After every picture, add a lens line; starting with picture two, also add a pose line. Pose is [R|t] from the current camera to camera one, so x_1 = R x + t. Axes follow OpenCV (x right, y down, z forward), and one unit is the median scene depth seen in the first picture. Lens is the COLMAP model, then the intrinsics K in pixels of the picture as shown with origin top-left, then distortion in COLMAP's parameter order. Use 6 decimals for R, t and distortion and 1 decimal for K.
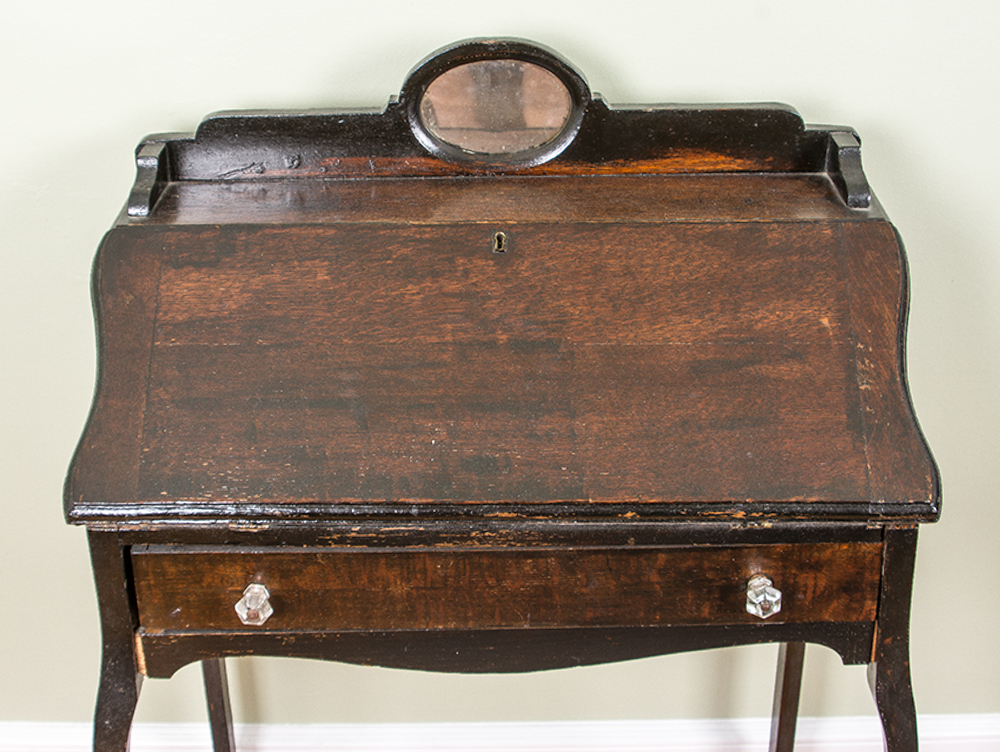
lens RADIAL K [[1513.3, 0, 454.3], [0, 1513.3, 326.8], [0, 0, 1]] dist [-0.149551, 0.000000]
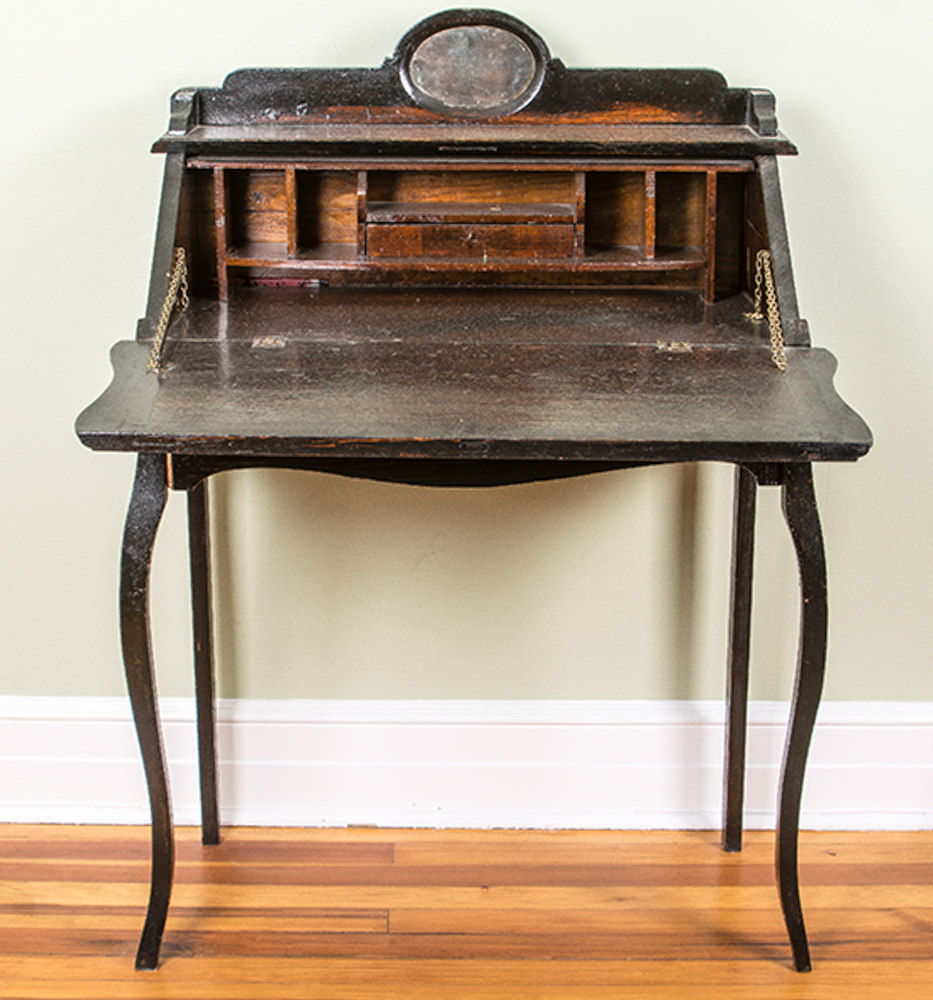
lens RADIAL K [[2087.0, 0, 421.5], [0, 2087.0, 480.0], [0, 0, 1]] dist [-0.173027, 0.000000]
pose [[0.999833, 0.018191, 0.001806, -0.011019], [-0.017621, 0.985354, -0.169608, 0.501479], [-0.004865, 0.169548, 0.985510, -0.630197]]
